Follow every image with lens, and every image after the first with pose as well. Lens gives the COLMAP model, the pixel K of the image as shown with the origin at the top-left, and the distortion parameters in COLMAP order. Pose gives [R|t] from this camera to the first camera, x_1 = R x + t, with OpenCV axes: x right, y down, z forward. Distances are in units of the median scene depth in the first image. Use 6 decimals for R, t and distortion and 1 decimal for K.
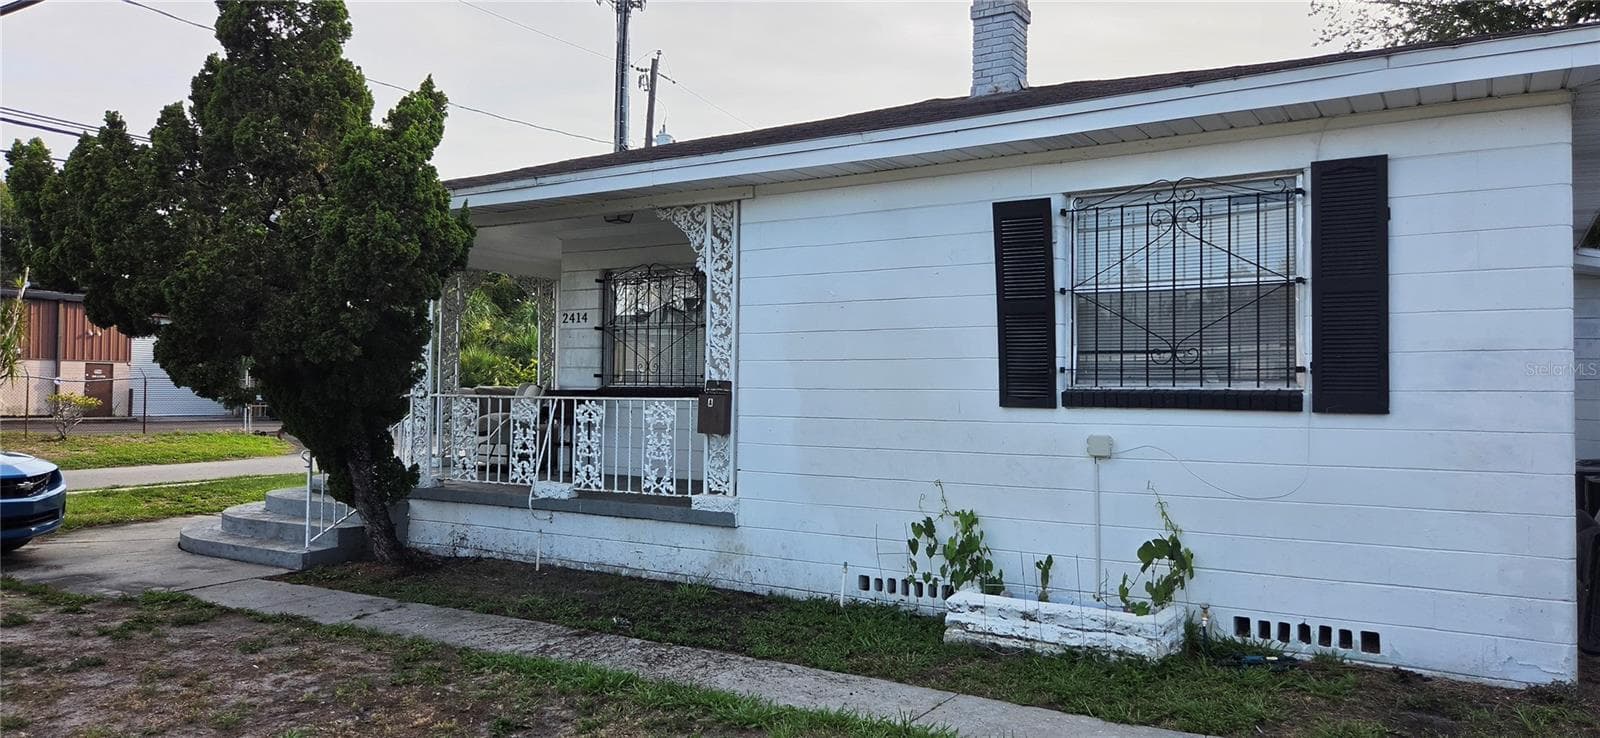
lens RADIAL K [[1070.1, 0, 805.8], [0, 1070.1, 358.3], [0, 0, 1]] dist [0.064502, -0.054058]
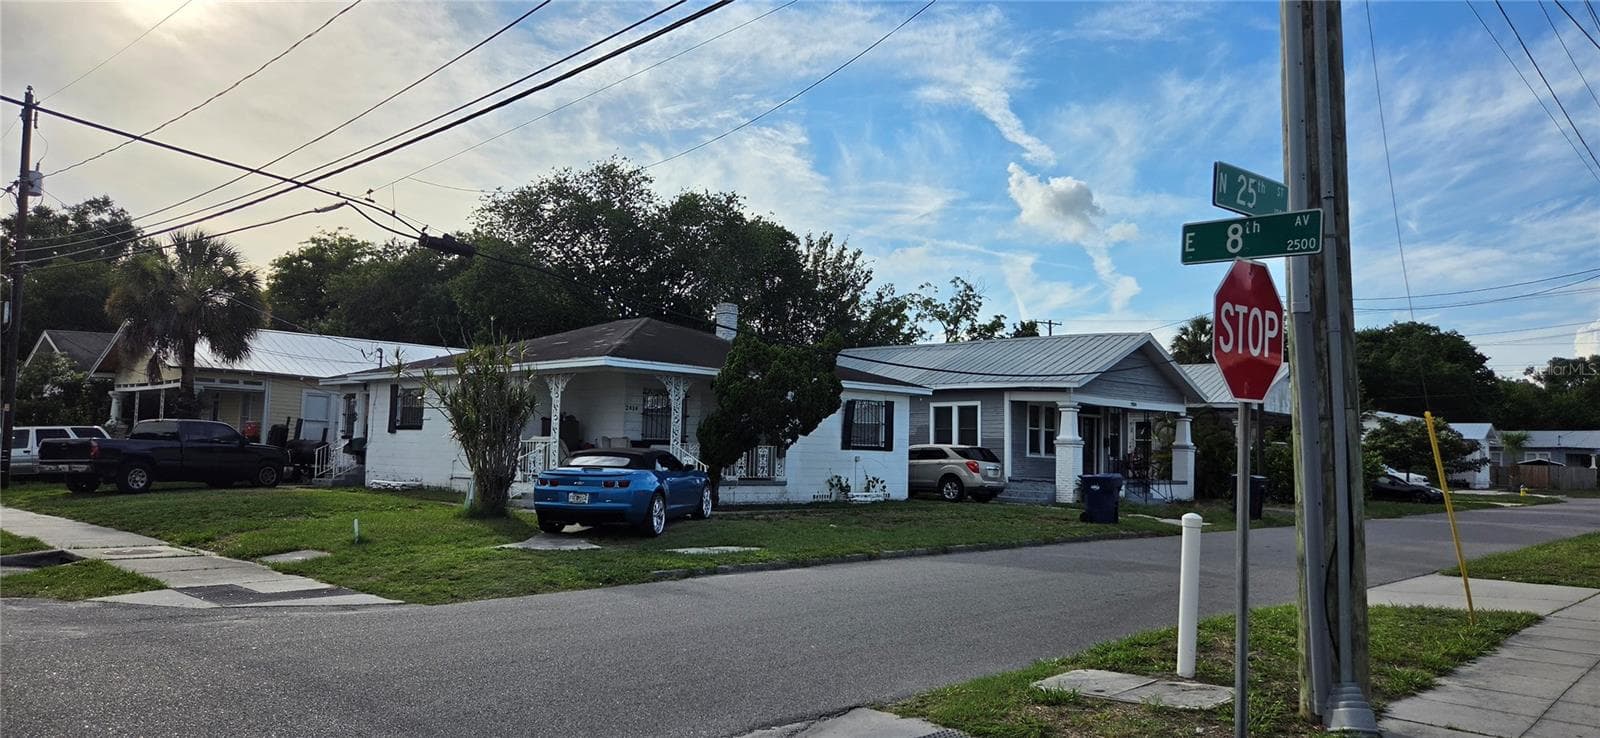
lens RADIAL K [[1065.7, 0, 794.1], [0, 1065.7, 380.3], [0, 0, 1]] dist [0.070056, -0.057660]
pose [[0.201101, 0.063743, 0.977494, -3.728552], [-0.053086, 0.997123, -0.054101, 0.011355], [-0.978131, -0.041012, 0.203906, 0.349510]]
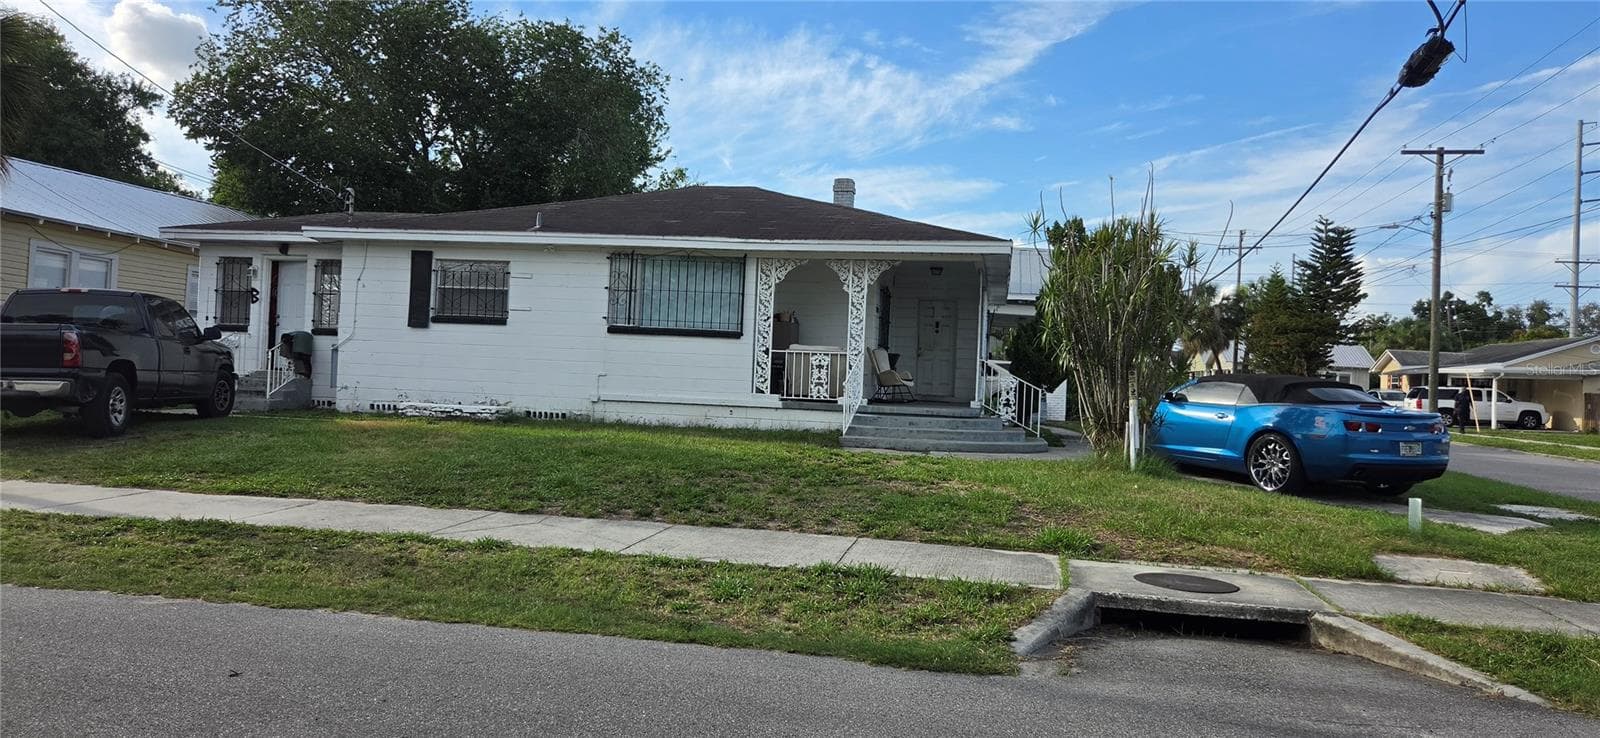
lens RADIAL K [[1062.0, 0, 801.0], [0, 1062.0, 358.6], [0, 0, 1]] dist [0.077578, -0.071805]
pose [[-0.363325, -0.009813, 0.931611, -2.762046], [-0.073065, 0.997165, -0.017991, 0.124333], [-0.928793, -0.074605, -0.363012, 2.751530]]
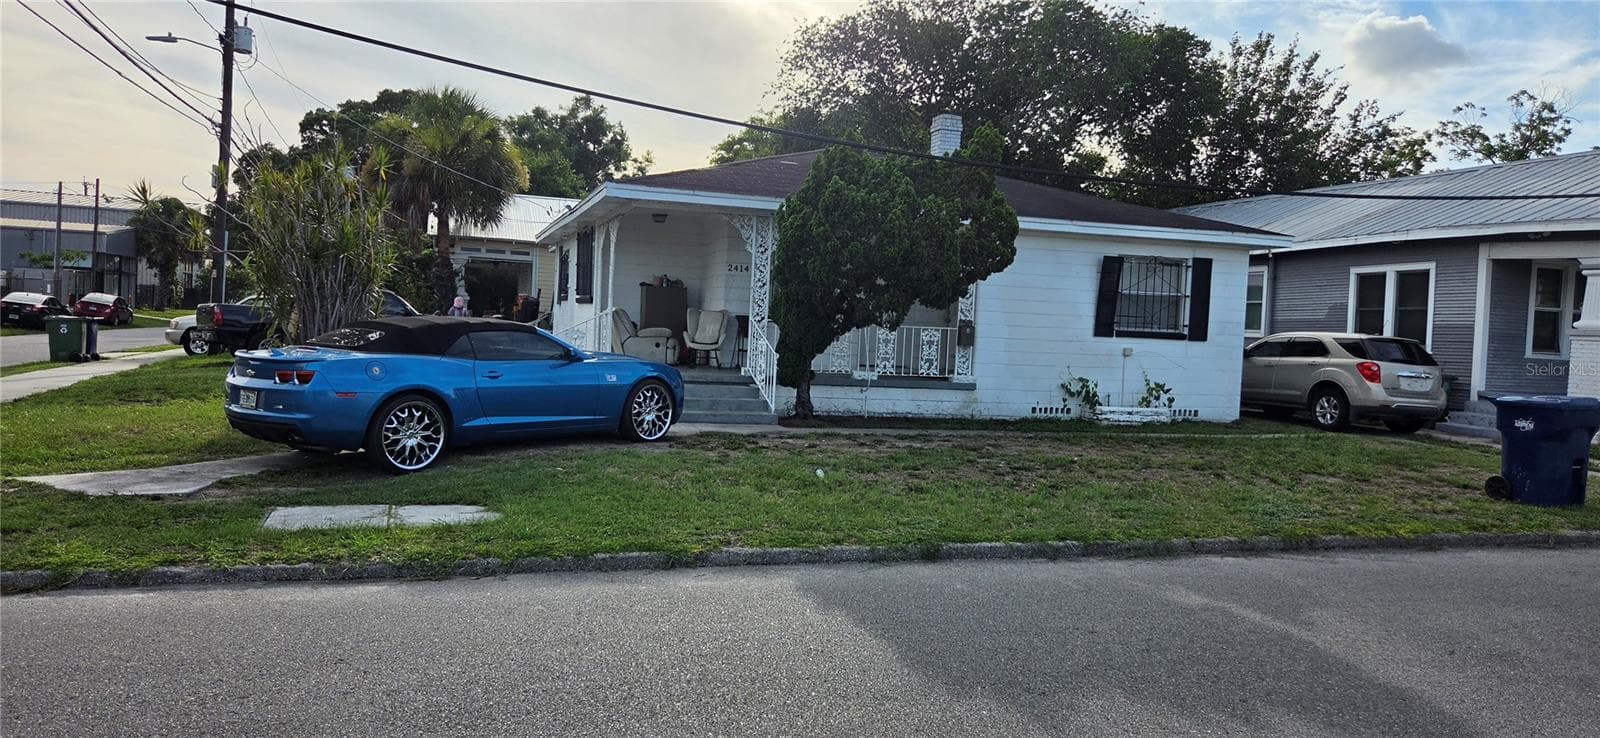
lens RADIAL K [[1065.7, 0, 794.1], [0, 1065.7, 380.3], [0, 0, 1]] dist [0.070056, -0.057660]
pose [[0.645536, -0.018384, 0.763509, -2.131663], [-0.063483, 0.994959, 0.077632, -0.002193], [-0.761087, -0.098584, 0.641115, -0.085509]]
